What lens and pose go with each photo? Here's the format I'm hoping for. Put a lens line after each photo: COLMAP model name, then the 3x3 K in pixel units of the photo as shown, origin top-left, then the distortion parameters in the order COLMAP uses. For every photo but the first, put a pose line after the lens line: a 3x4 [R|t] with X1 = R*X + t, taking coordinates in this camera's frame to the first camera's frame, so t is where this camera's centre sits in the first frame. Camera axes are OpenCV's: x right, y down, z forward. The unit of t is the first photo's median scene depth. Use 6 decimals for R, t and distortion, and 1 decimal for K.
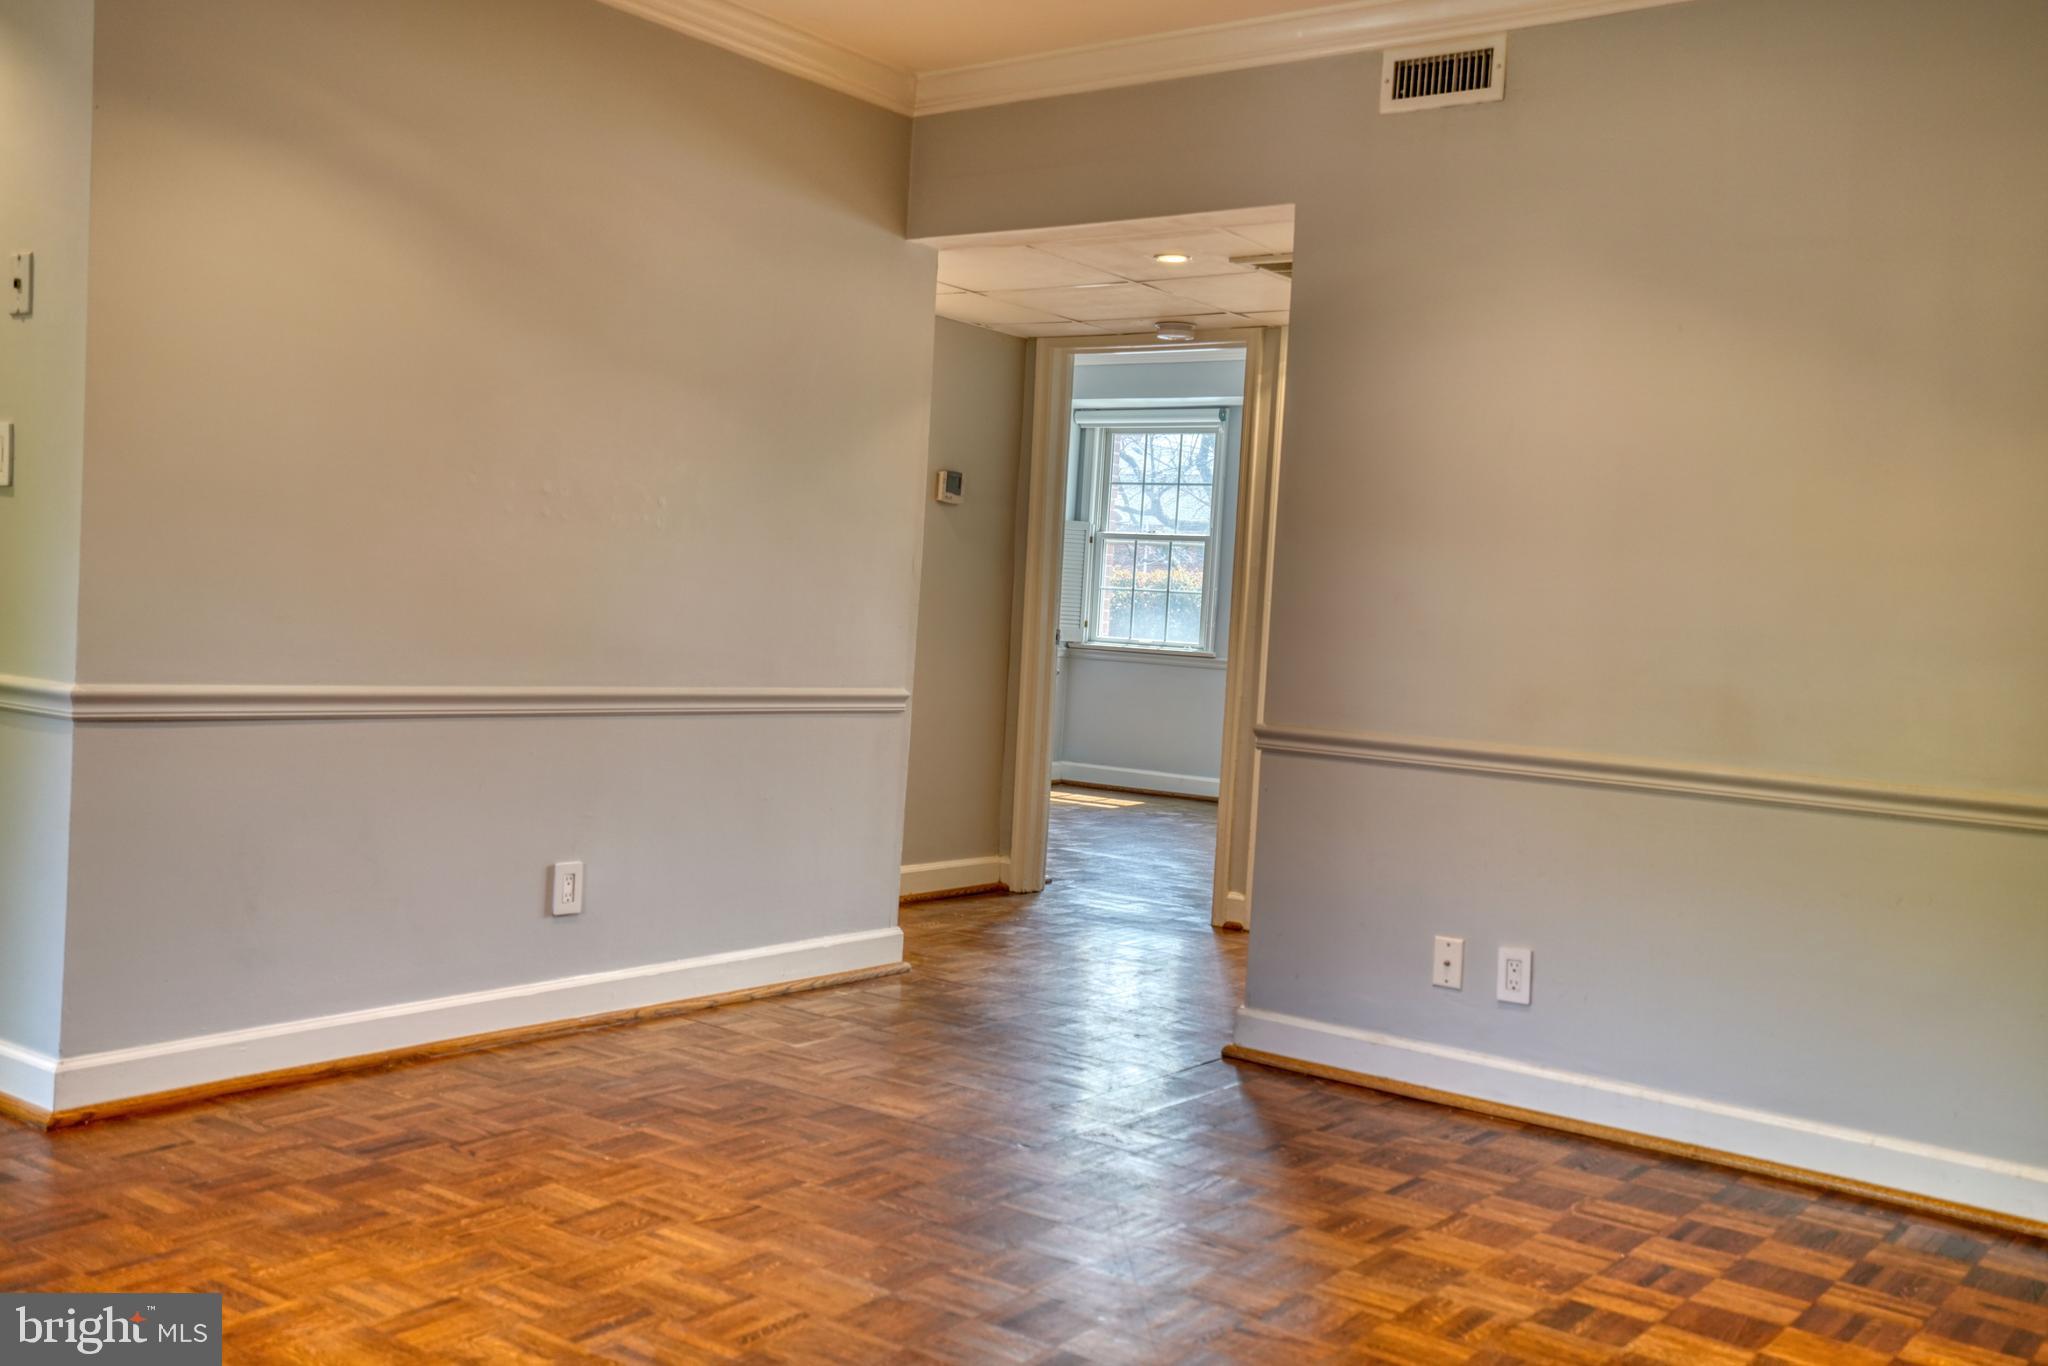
lens RADIAL K [[1935.6, 0, 1024.0], [0, 1935.6, 683.0], [0, 0, 1]] dist [0.062354, 0.018069]
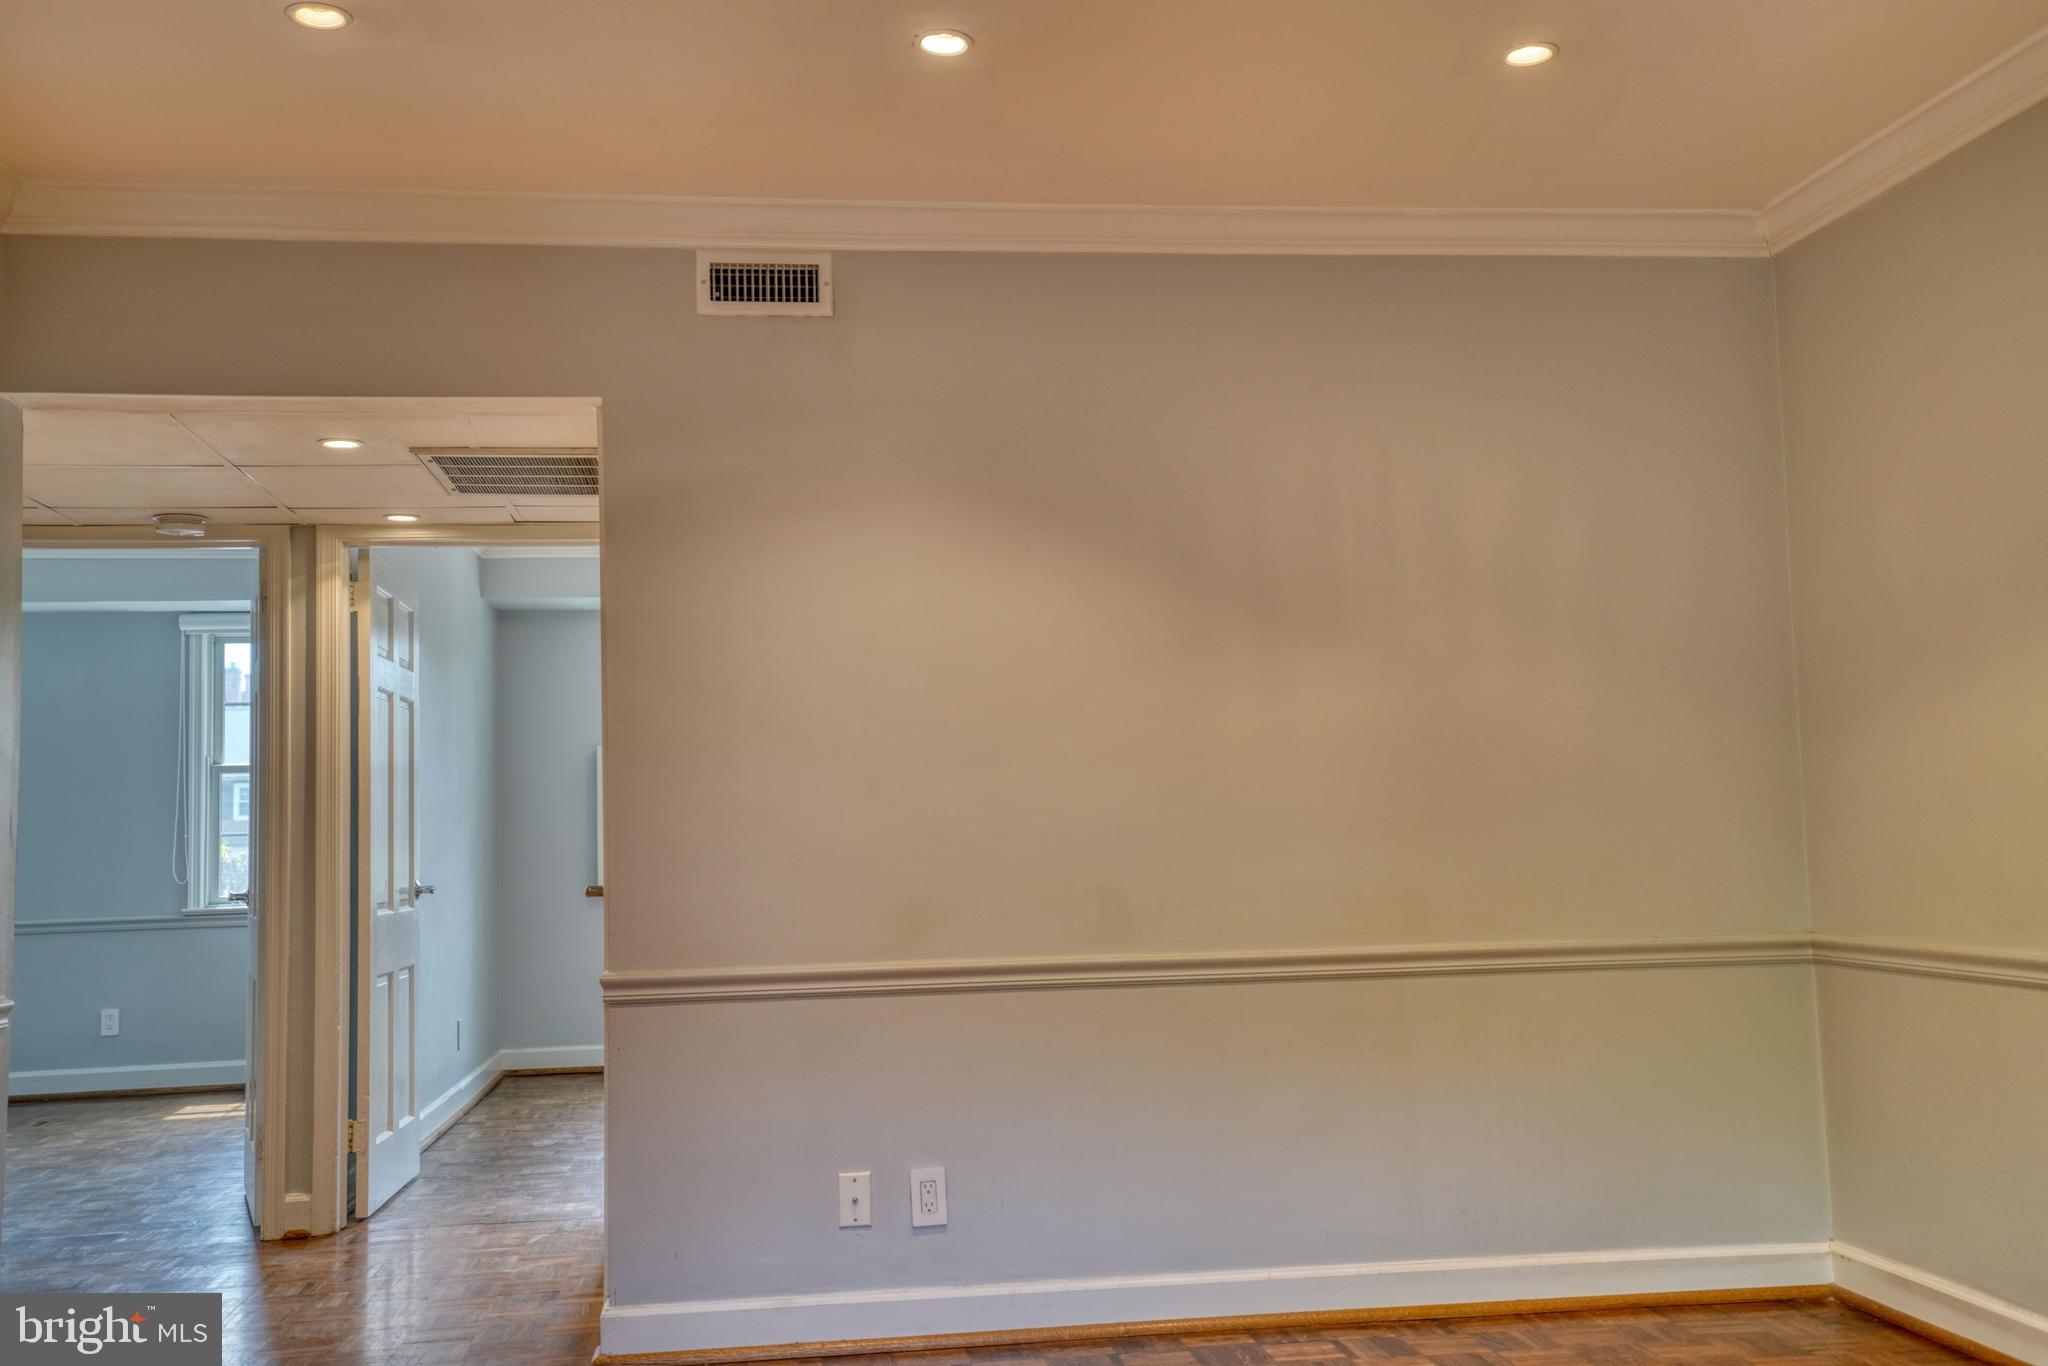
lens RADIAL K [[1935.6, 0, 1024.0], [0, 1935.6, 683.0], [0, 0, 1]] dist [0.062354, 0.018069]
pose [[0.712797, -0.021560, 0.701038, -0.375955], [0.096488, 0.993038, -0.067566, -0.033388], [-0.694701, 0.115803, 0.709915, 0.237310]]
